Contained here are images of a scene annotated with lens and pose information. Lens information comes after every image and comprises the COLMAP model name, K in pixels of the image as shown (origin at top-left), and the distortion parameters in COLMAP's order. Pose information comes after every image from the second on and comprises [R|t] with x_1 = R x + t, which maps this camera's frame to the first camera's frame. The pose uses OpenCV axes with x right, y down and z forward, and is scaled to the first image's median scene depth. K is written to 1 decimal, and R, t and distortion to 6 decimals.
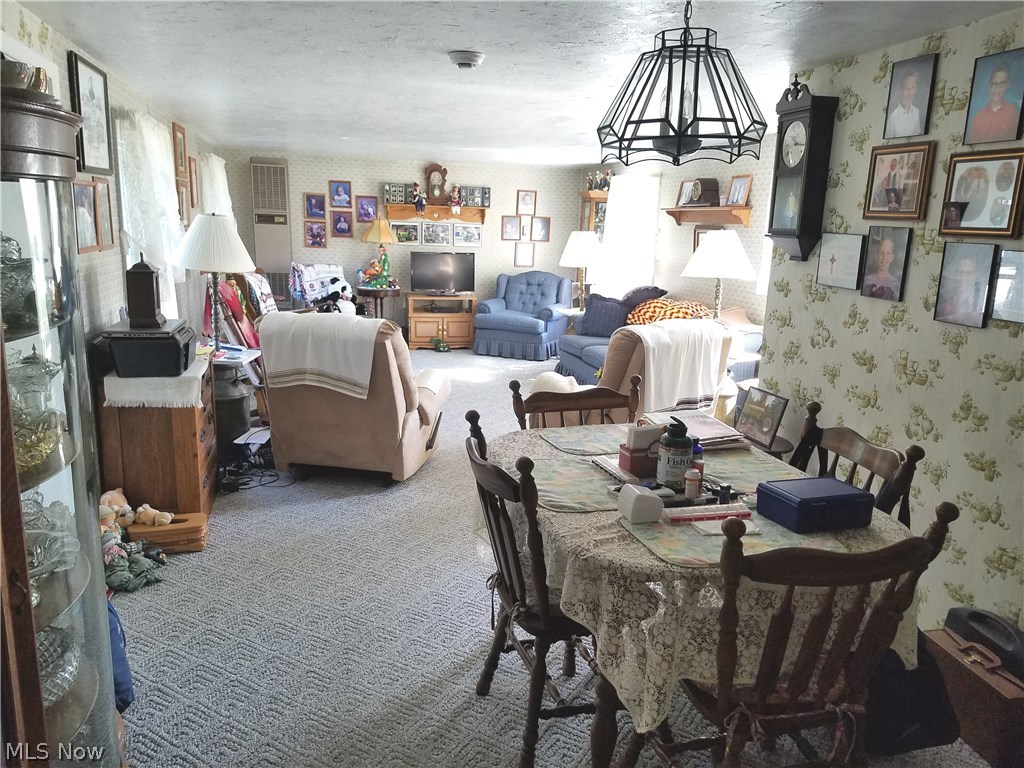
lens RADIAL K [[782.7, 0, 510.1], [0, 782.7, 383.8], [0, 0, 1]] dist [0.044928, 0.002527]
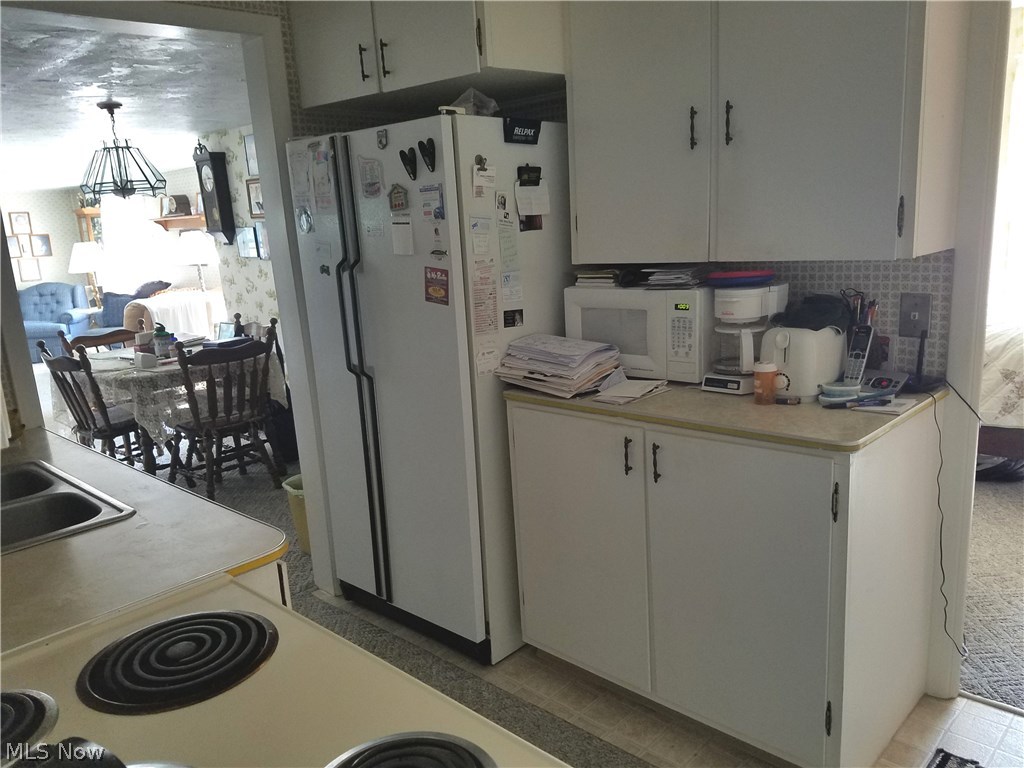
lens RADIAL K [[782.7, 0, 512.8], [0, 782.7, 391.4], [0, 0, 1]] dist [0.044928, 0.002527]
pose [[0.833387, -0.204289, 0.513549, -0.033969], [0.199575, 0.977720, 0.065066, 0.086470], [-0.515400, 0.048267, 0.855590, -0.399884]]
